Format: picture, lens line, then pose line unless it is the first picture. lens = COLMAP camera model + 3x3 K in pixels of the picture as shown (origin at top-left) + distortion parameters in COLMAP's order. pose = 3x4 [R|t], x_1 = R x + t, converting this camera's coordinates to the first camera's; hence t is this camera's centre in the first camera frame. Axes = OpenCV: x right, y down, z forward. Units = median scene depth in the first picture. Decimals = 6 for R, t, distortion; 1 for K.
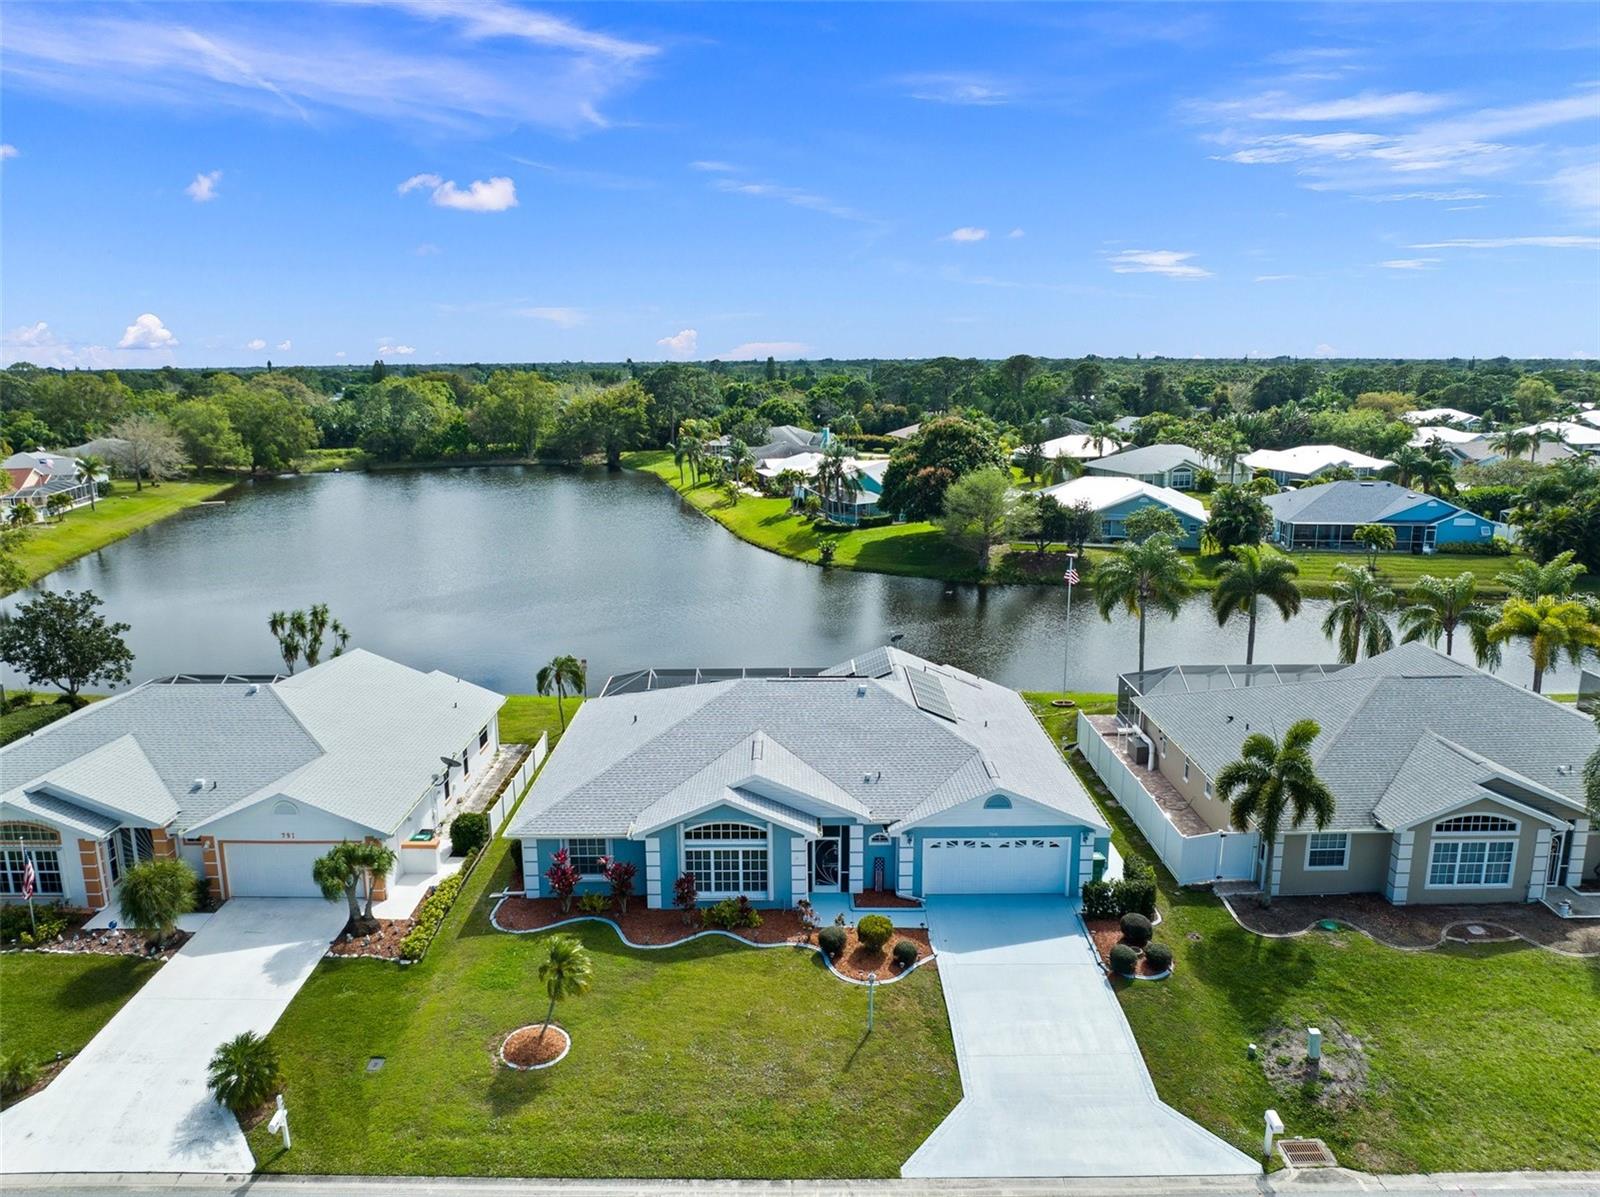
lens RADIAL K [[1120.5, 0, 794.9], [0, 1120.5, 597.3], [0, 0, 1]] dist [-0.038251, 0.007320]
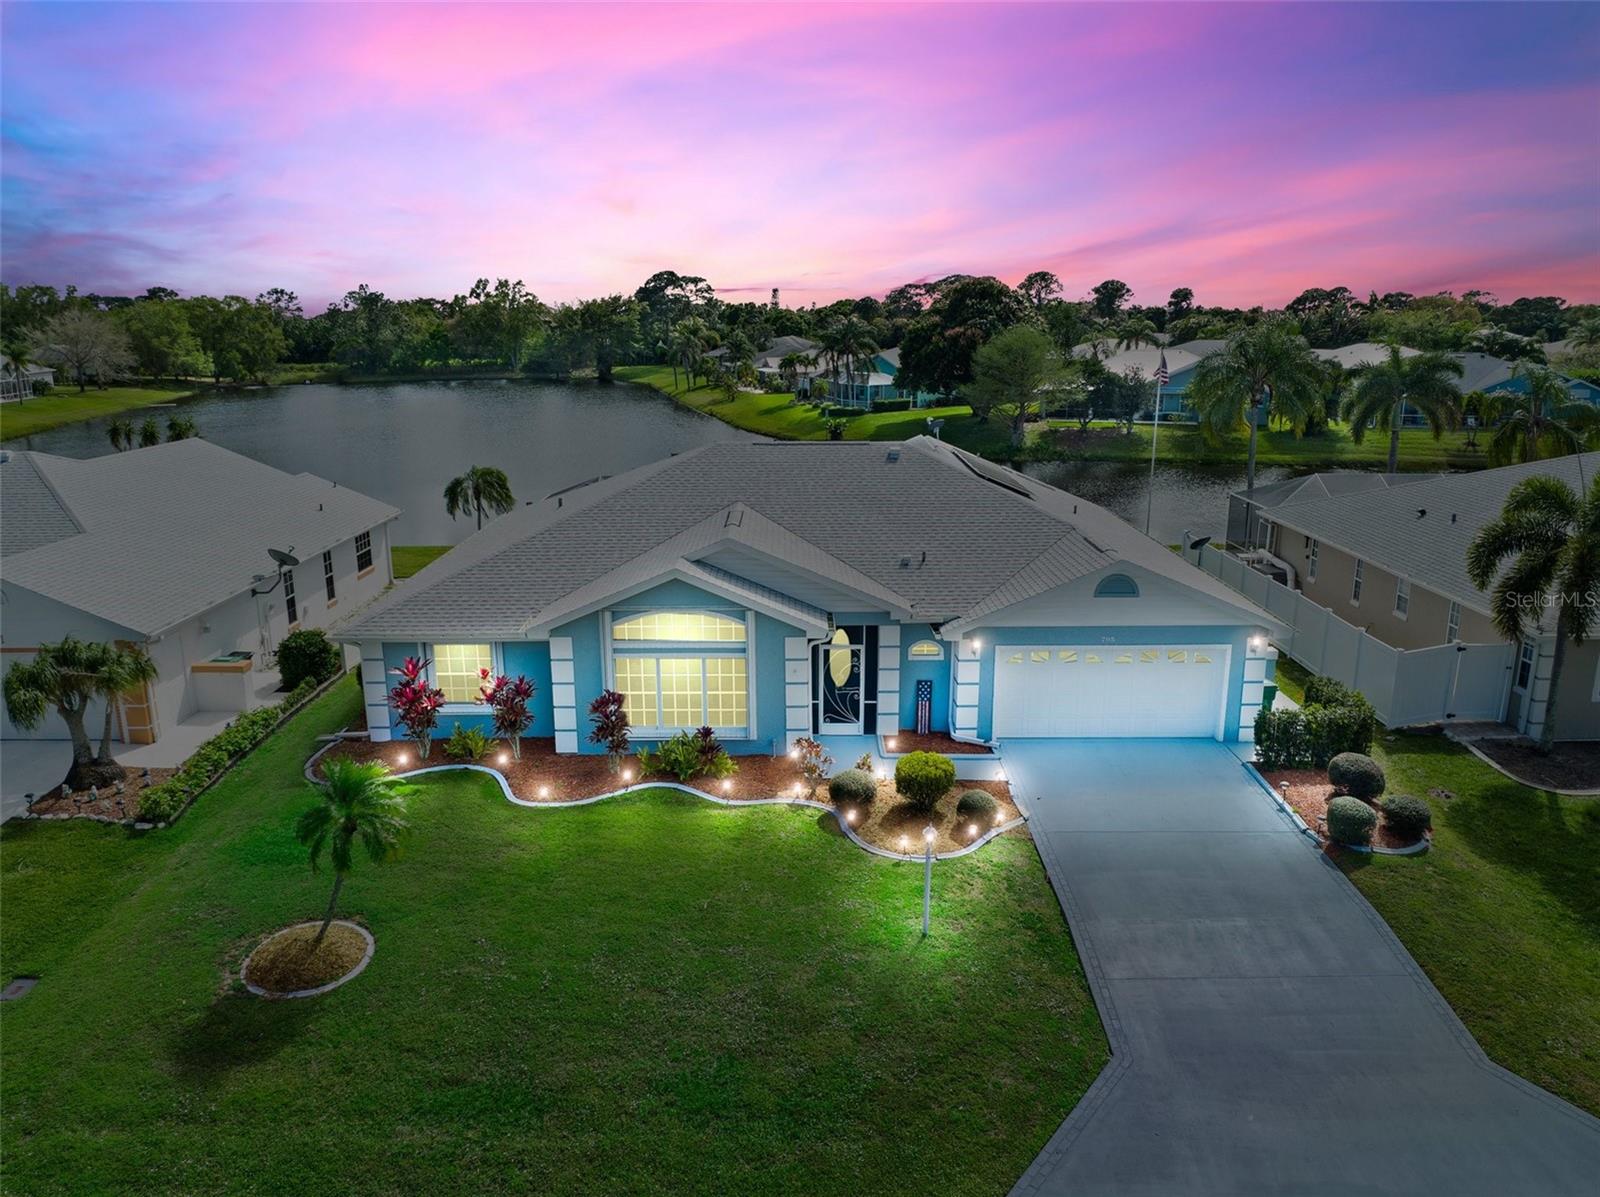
lens RADIAL K [[1120.5, 0, 794.9], [0, 1120.5, 597.3], [0, 0, 1]] dist [-0.038251, 0.007320]
pose [[0.999984, 0.002901, -0.004823, 0.004888], [-0.002721, 0.999315, 0.036919, 0.166707], [0.004927, -0.036906, 0.999307, 0.374843]]
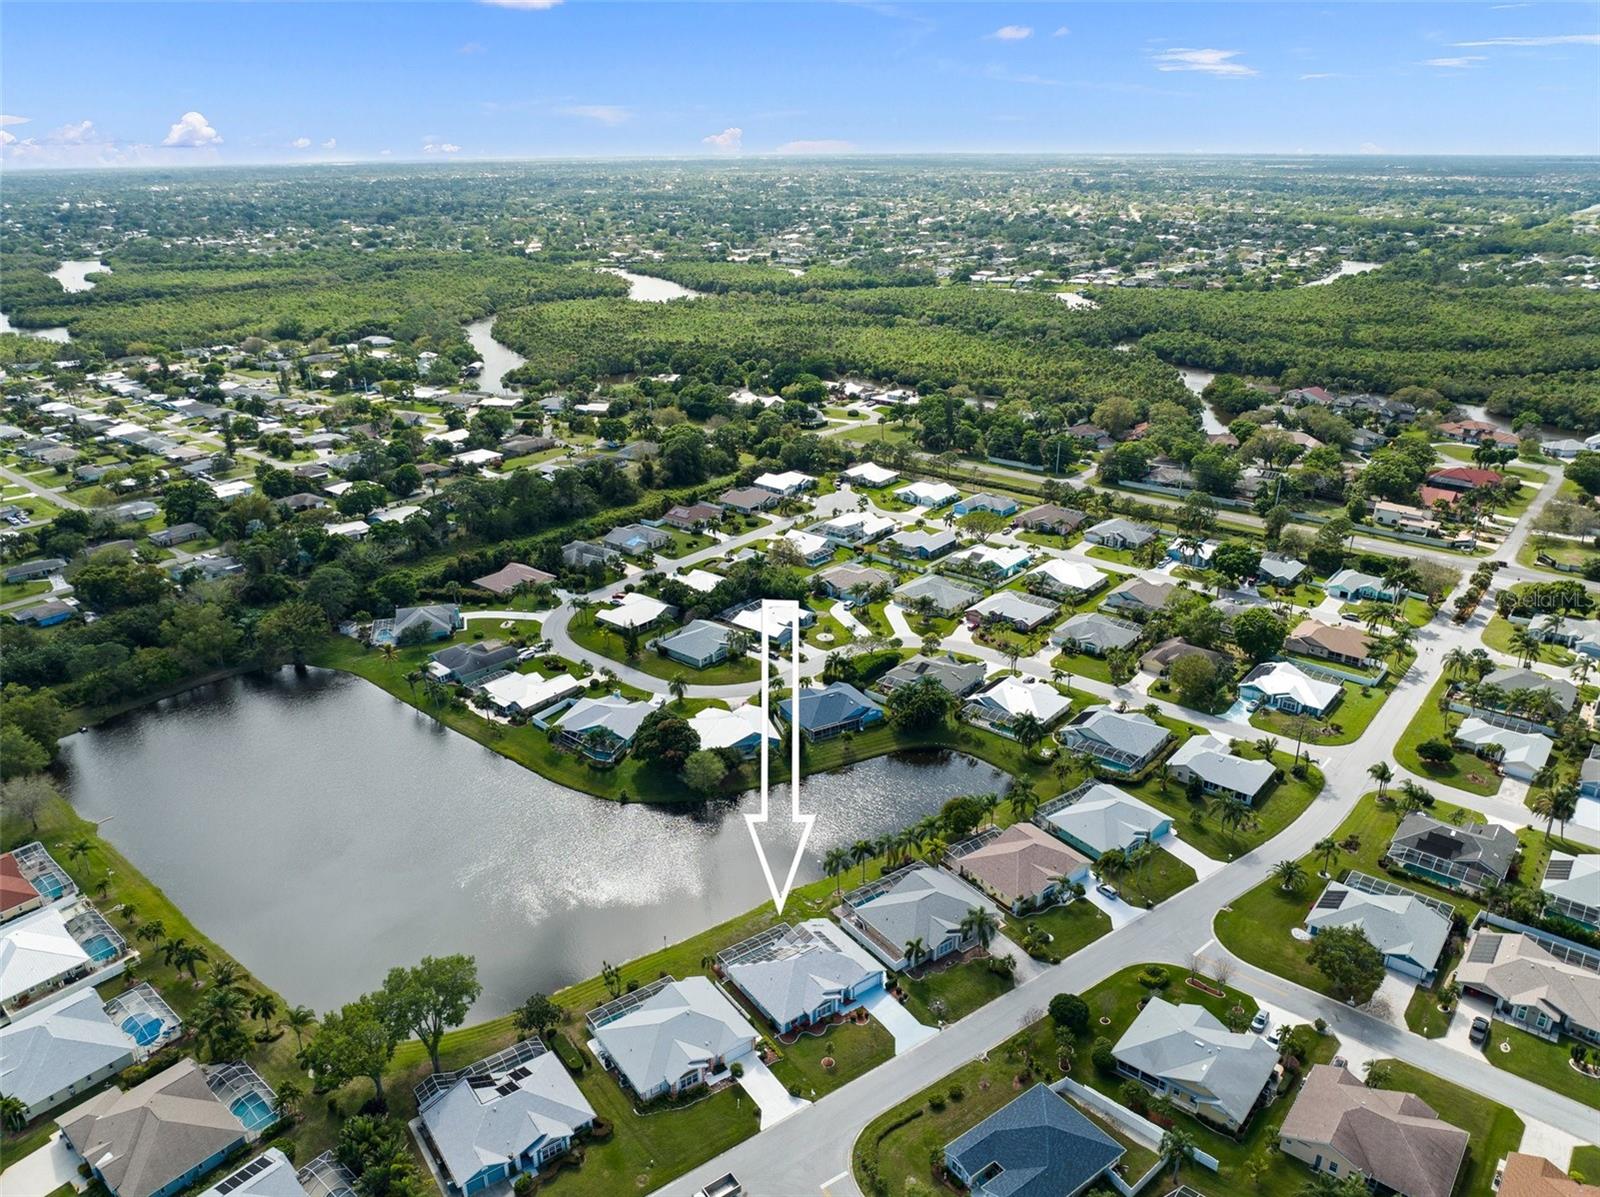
lens RADIAL K [[1120.5, 0, 794.9], [0, 1120.5, 597.3], [0, 0, 1]] dist [-0.038251, 0.007320]
pose [[0.815683, -0.211509, 0.538447, -2.234386], [0.120481, 0.972466, 0.199484, -2.305080], [-0.565814, -0.097843, 0.818707, -2.481137]]
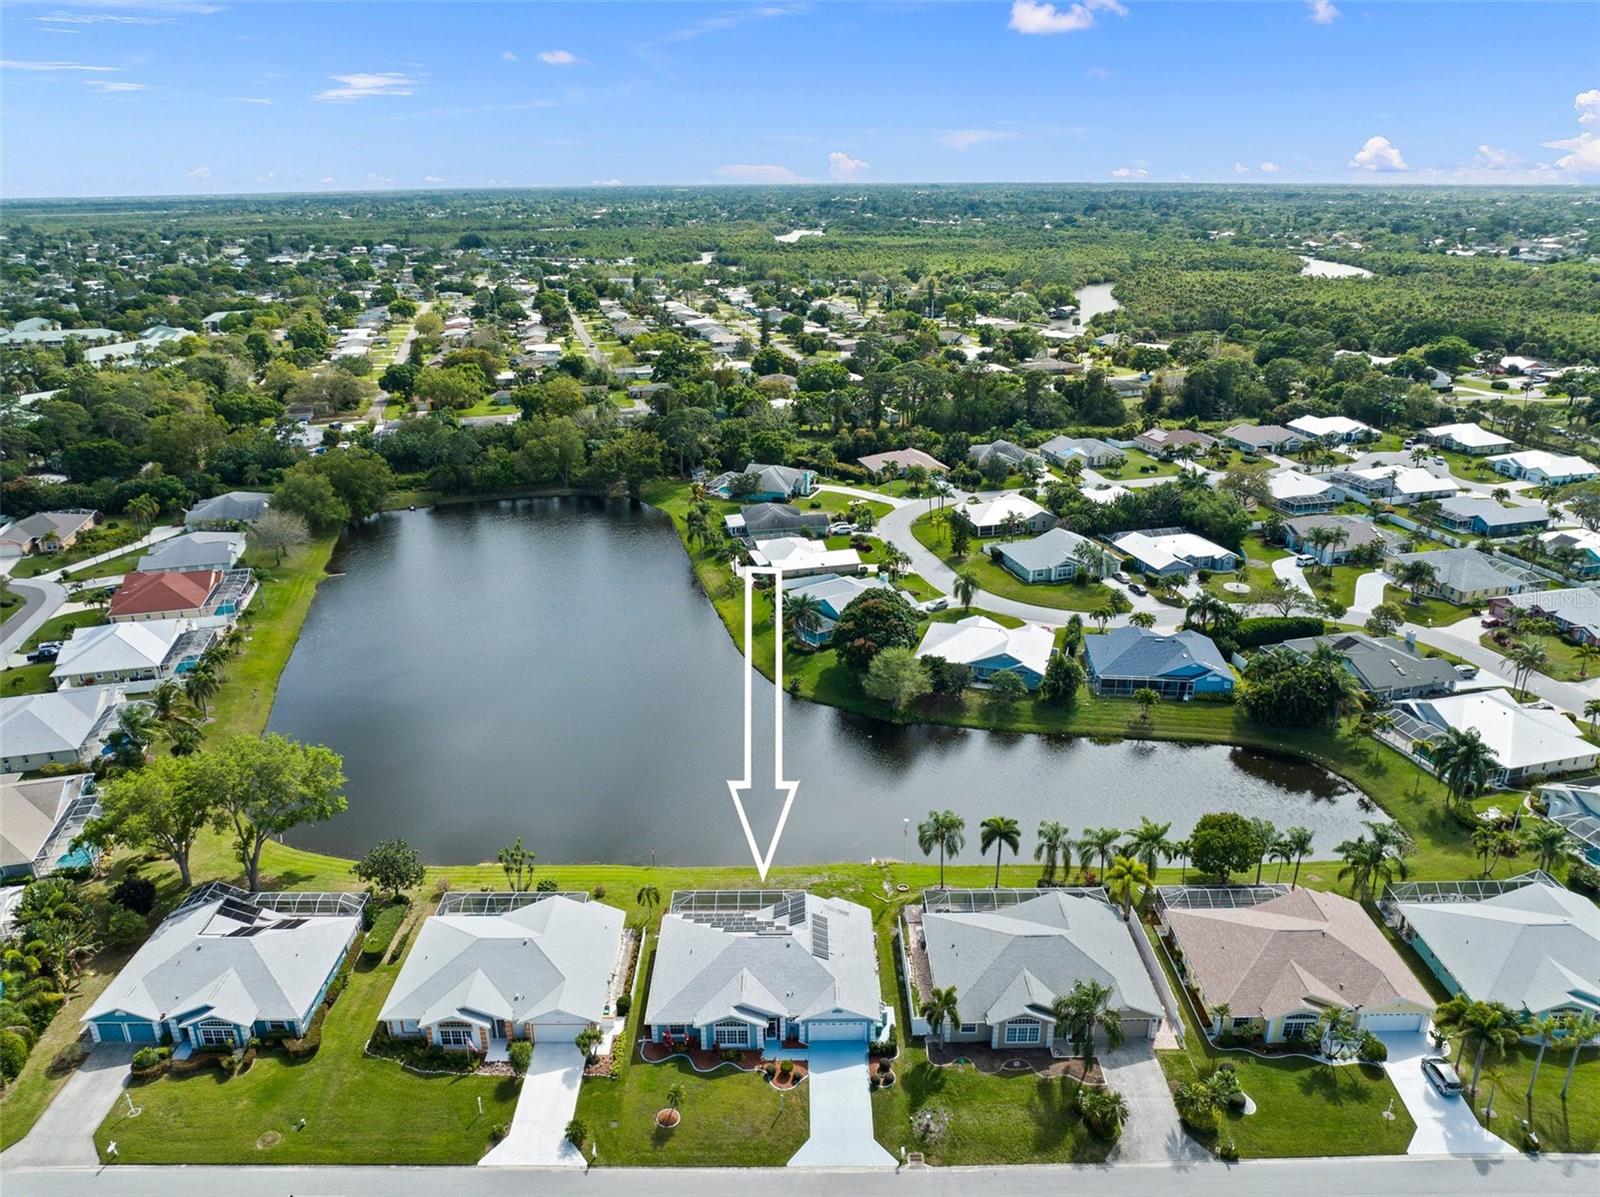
lens RADIAL K [[1120.5, 0, 794.9], [0, 1120.5, 597.3], [0, 0, 1]] dist [-0.038251, 0.007320]
pose [[0.999994, 0.002147, 0.002788, 0.074954], [-0.002534, 0.989094, 0.147262, -1.128018], [-0.002441, -0.147269, 0.989094, -1.385935]]
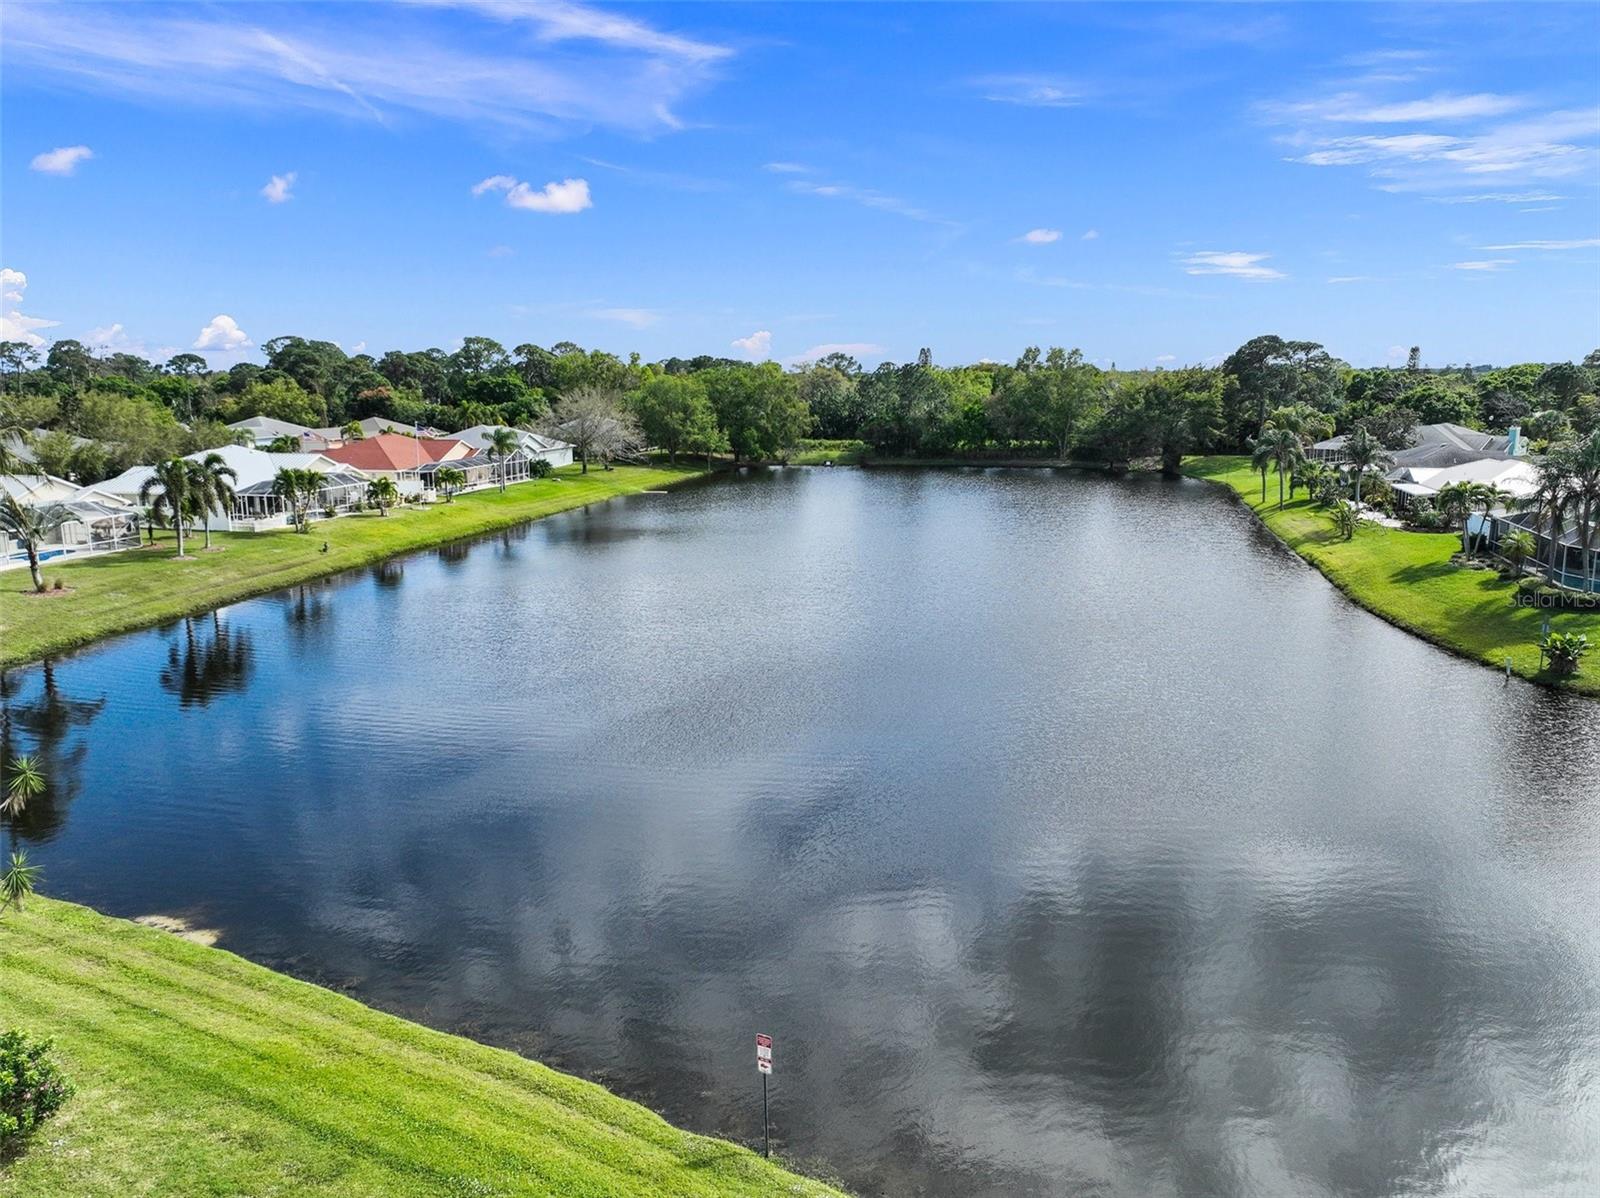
lens RADIAL K [[1152.8, 0, 828.1], [0, 1152.8, 599.1], [0, 0, 1]] dist [0.008749, 0.003615]
pose [[0.888355, 0.090150, -0.450220, -0.079947], [-0.096780, 0.995271, 0.008325, -0.116298], [0.448842, 0.036177, 0.892879, 1.311938]]
